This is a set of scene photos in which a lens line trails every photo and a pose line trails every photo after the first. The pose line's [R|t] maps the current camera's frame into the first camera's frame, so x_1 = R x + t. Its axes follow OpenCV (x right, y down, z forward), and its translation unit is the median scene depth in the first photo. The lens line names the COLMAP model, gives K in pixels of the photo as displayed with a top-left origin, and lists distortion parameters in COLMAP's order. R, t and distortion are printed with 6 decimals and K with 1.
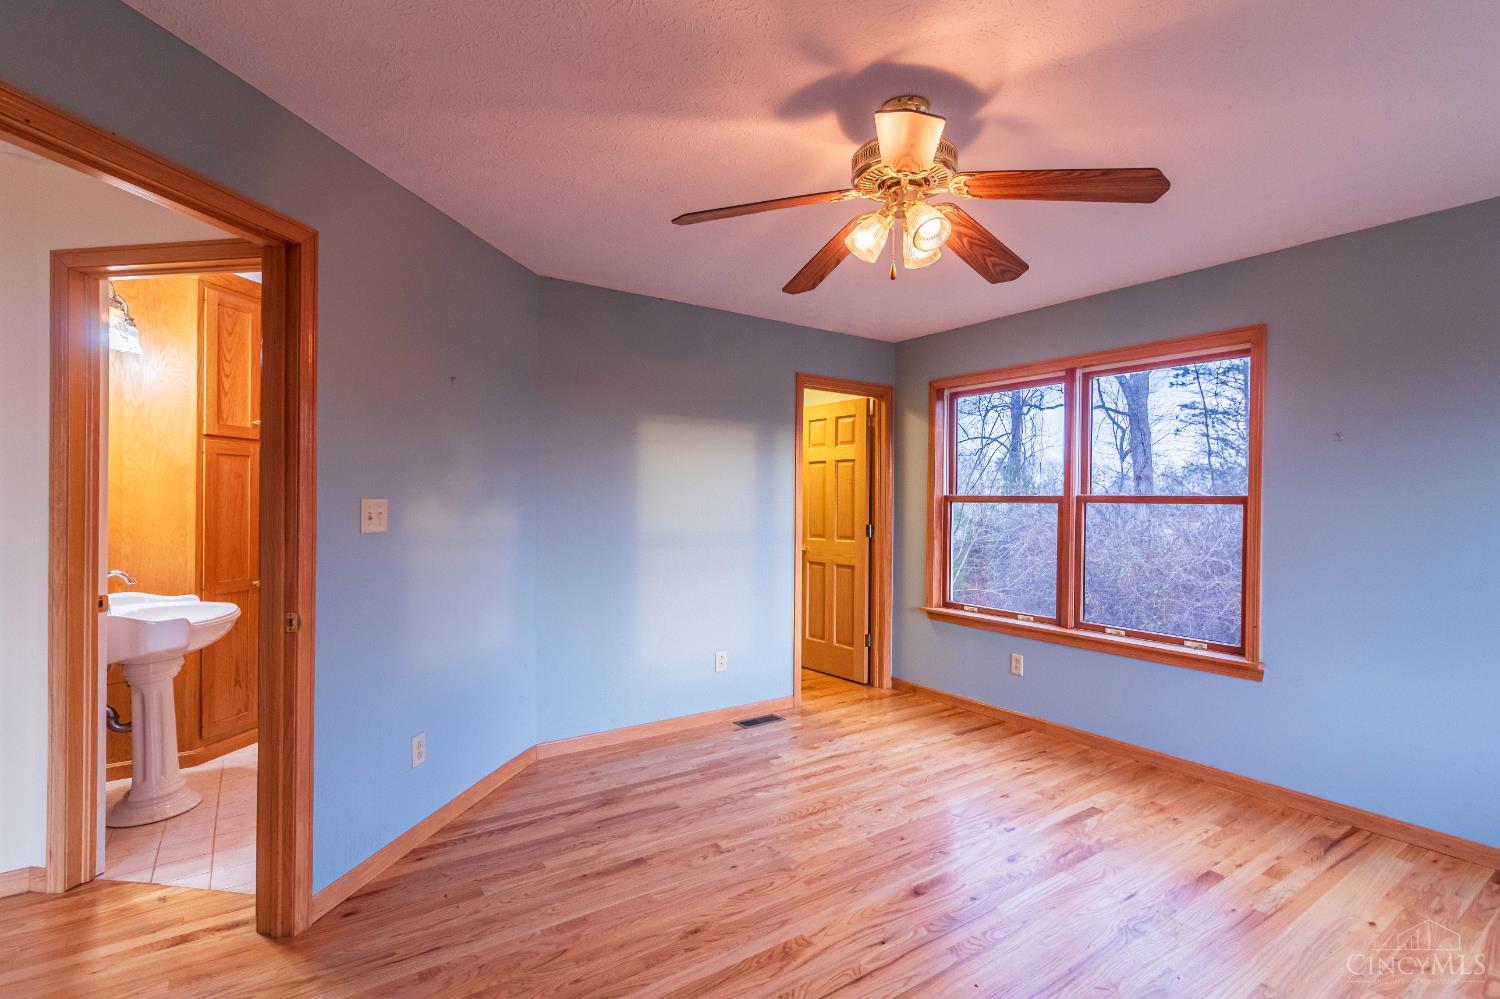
lens RADIAL K [[721.7, 0, 753.0], [0, 721.7, 504.0], [0, 0, 1]] dist [0.001665, 0.000418]
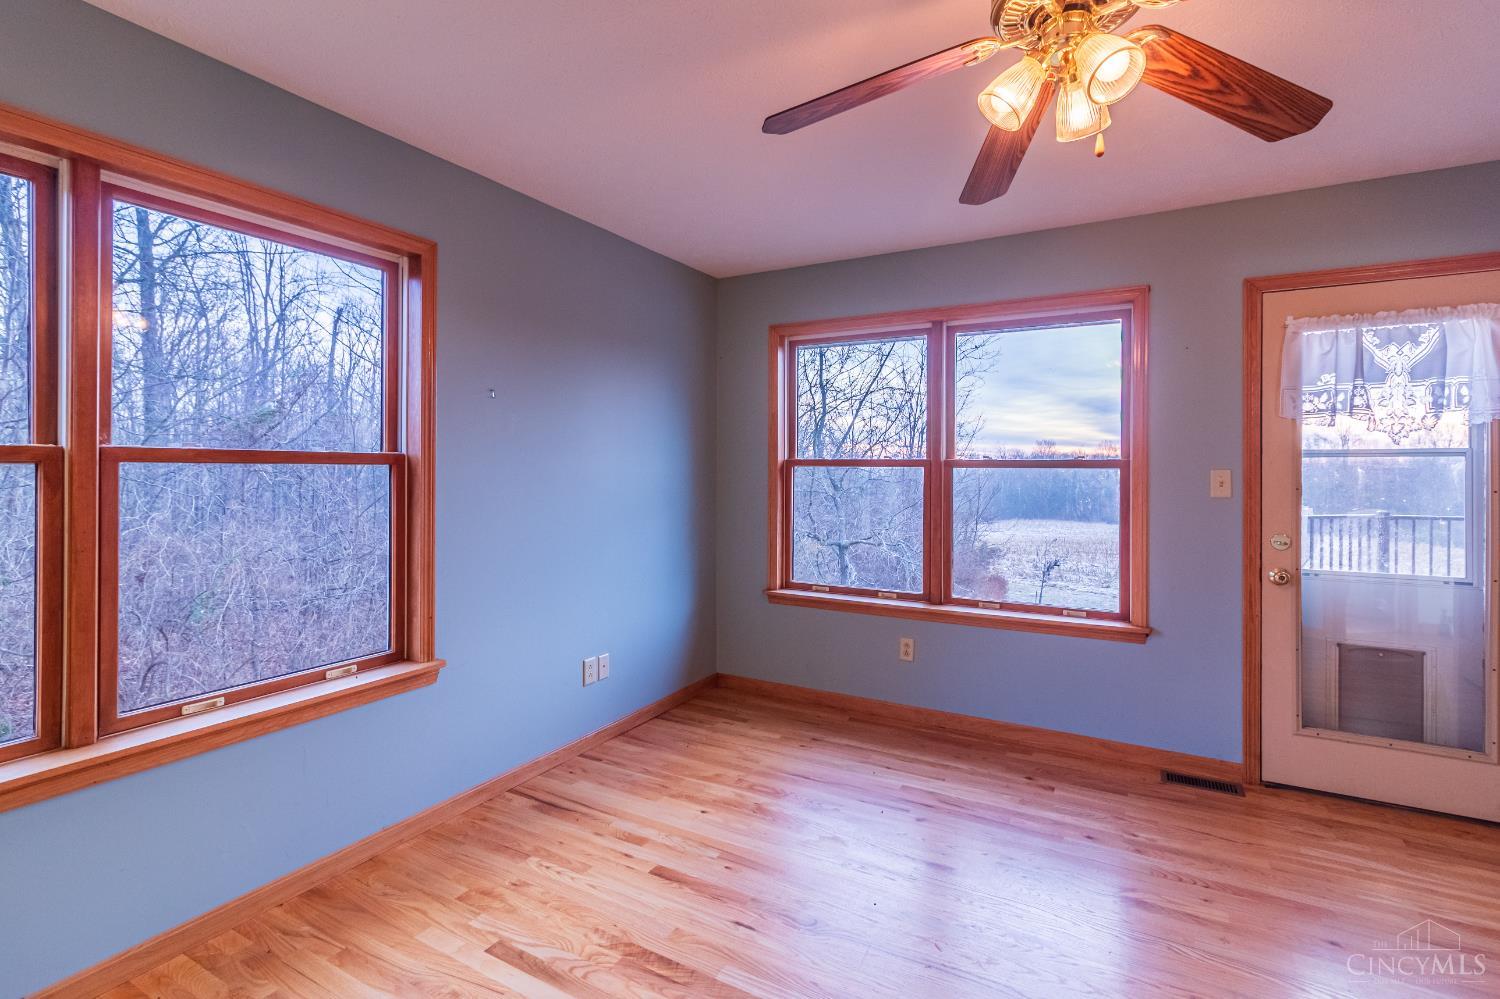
lens RADIAL K [[721.7, 0, 761.8], [0, 721.7, 455.7], [0, 0, 1]] dist [0.001665, 0.000418]
pose [[-0.451435, 0.005981, 0.892284, -0.216405], [-0.001833, 0.999969, -0.007631, -0.006538], [-0.892302, -0.005081, -0.451410, 1.158270]]
